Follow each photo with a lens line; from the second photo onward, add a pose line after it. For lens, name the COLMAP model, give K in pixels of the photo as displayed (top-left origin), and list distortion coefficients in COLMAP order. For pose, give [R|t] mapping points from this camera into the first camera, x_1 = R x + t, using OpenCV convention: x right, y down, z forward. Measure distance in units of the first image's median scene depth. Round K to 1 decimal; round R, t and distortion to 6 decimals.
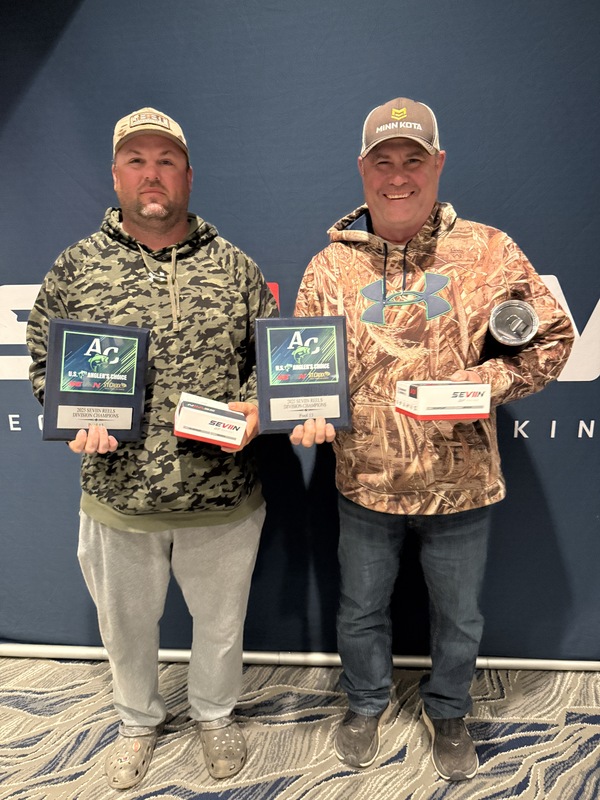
lens RADIAL K [[577.6, 0, 295.5], [0, 577.6, 400.8], [0, 0, 1]] dist [-0.003432, -0.009961]
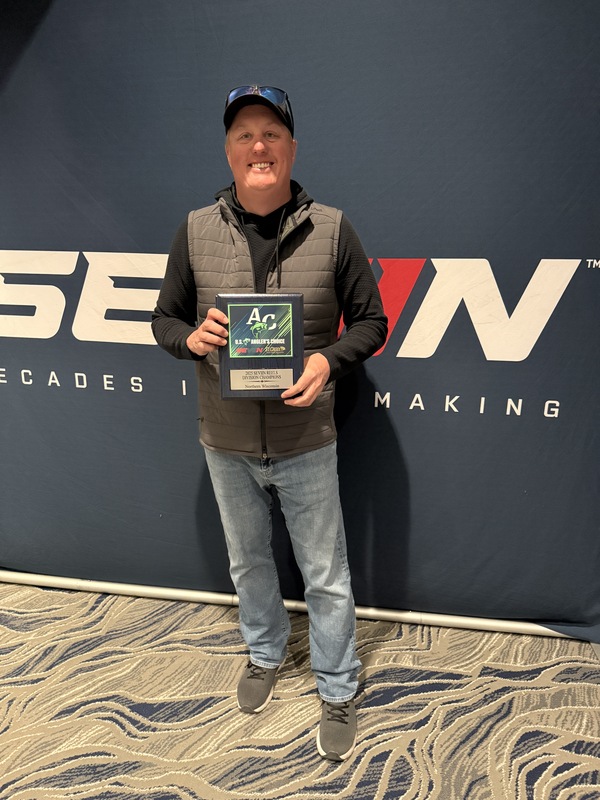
lens RADIAL K [[577.6, 0, 302.7], [0, 577.6, 405.8], [0, 0, 1]] dist [-0.003432, -0.009961]
pose [[0.996340, 0.054502, -0.065846, 0.183697], [-0.050912, 0.997186, 0.055020, 0.009257], [0.068659, -0.051466, 0.996312, -0.084260]]
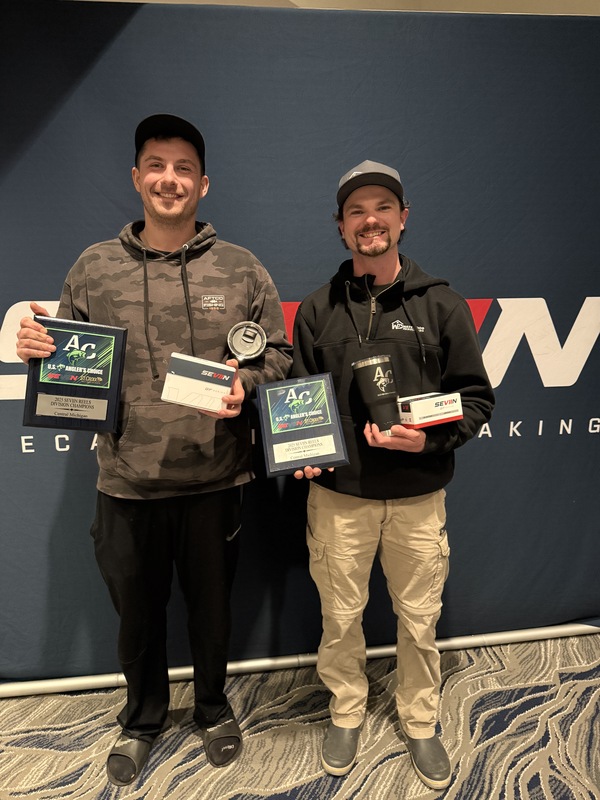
lens RADIAL K [[577.6, 0, 295.9], [0, 577.6, 394.2], [0, 0, 1]] dist [-0.003432, -0.009961]
pose [[0.974907, -0.025963, 0.221095, -0.293556], [0.035194, 0.998661, -0.037915, 0.007818], [-0.219815, 0.044745, 0.974515, -0.036209]]
